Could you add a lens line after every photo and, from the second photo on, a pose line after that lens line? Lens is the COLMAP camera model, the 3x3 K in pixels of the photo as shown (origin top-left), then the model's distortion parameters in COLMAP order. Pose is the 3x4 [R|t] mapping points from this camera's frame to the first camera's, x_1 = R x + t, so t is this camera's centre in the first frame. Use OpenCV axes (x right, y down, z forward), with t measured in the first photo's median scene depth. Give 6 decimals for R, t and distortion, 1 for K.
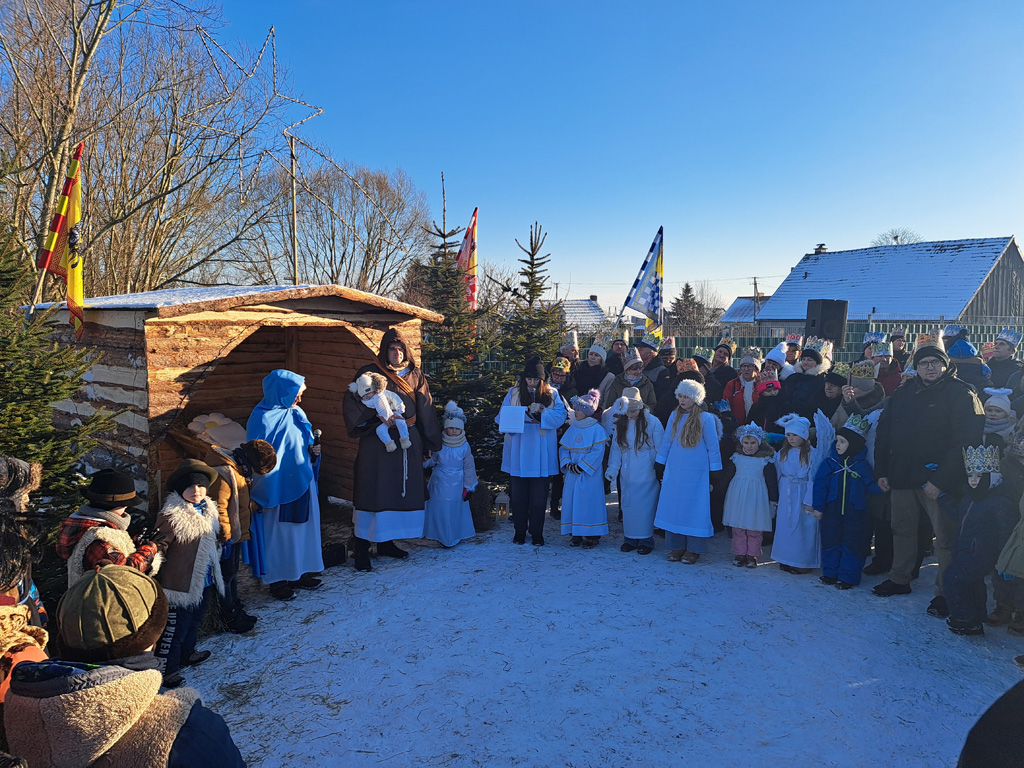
lens RADIAL K [[735.0, 0, 534.7], [0, 735.0, 384.0], [0, 0, 1]] dist [0.109352, -0.112290]
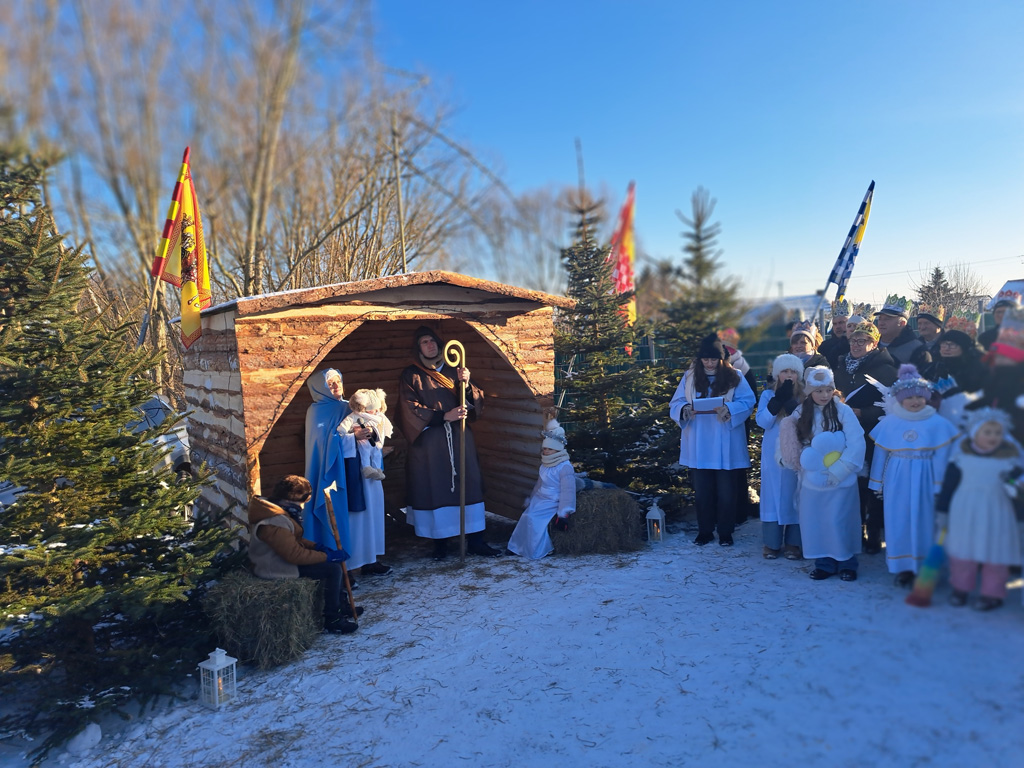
lens RADIAL K [[742.0, 0, 530.5], [0, 742.0, 386.2], [0, 0, 1]] dist [0.083677, -0.092412]
pose [[0.953591, -0.045641, -0.297626, 0.070120], [0.040695, 0.998911, -0.022799, 0.023052], [0.298343, 0.009629, 0.954410, 0.140193]]
